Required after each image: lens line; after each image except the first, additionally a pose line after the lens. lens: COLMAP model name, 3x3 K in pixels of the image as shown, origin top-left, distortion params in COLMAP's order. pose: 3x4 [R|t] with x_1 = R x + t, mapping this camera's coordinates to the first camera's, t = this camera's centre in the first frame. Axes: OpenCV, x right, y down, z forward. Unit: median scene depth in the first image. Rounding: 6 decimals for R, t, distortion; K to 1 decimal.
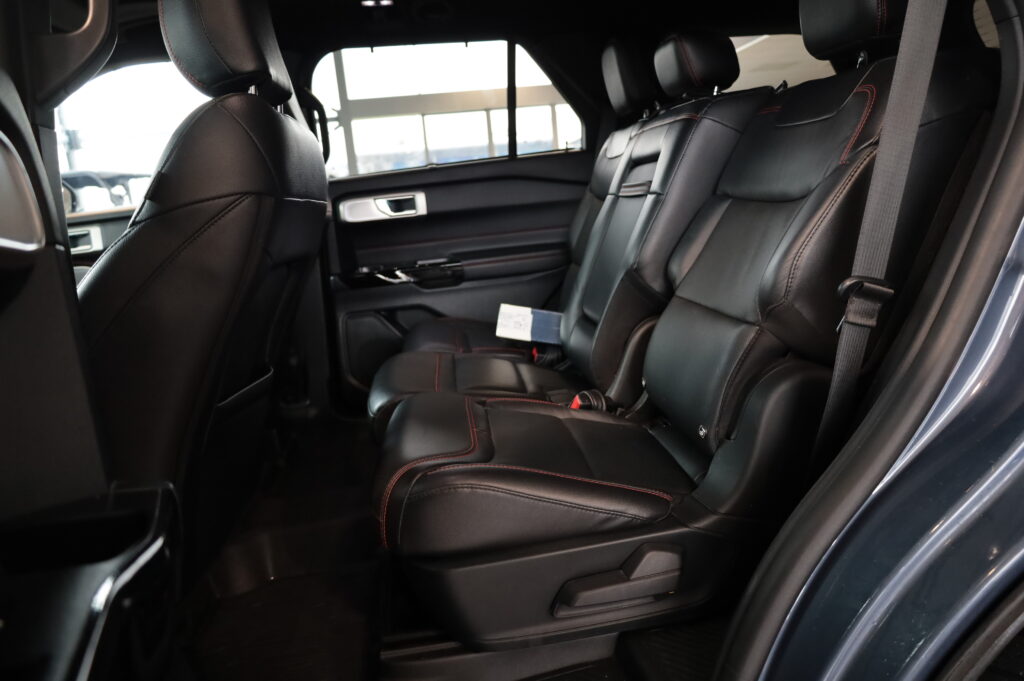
lens RADIAL K [[699.4, 0, 510.9], [0, 699.4, 335.5], [0, 0, 1]] dist [-0.009177, -0.003795]
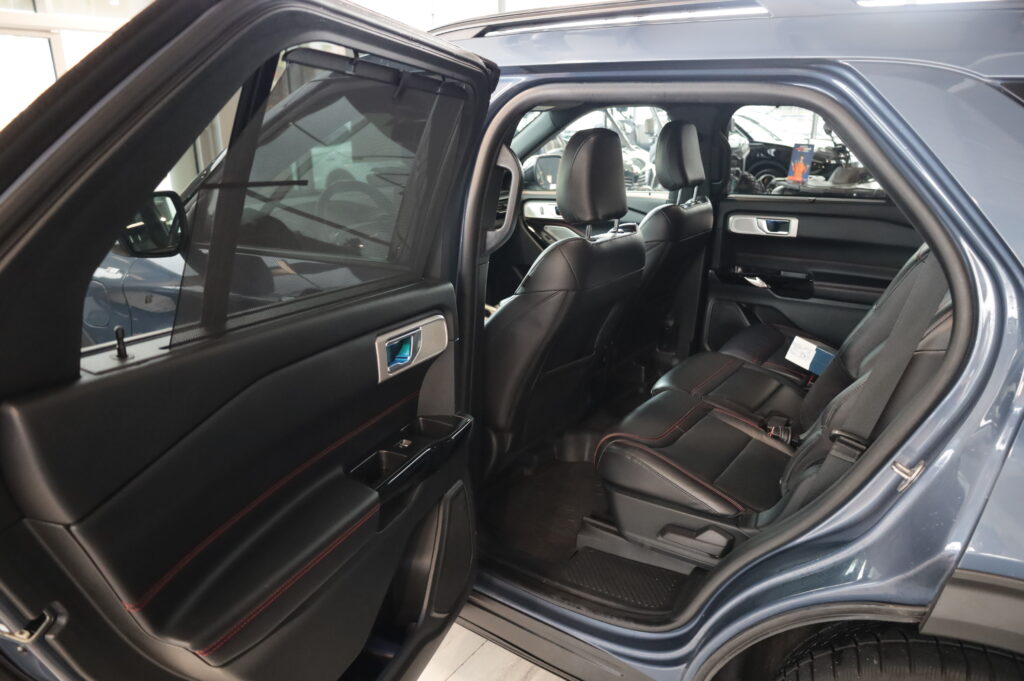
lens RADIAL K [[699.4, 0, 510.9], [0, 699.4, 335.5], [0, 0, 1]] dist [-0.009177, -0.003795]
pose [[0.737878, 0.284213, -0.612176, 0.495816], [-0.185805, 0.957507, 0.220581, -0.297704], [0.648855, -0.049017, 0.759332, -0.421409]]
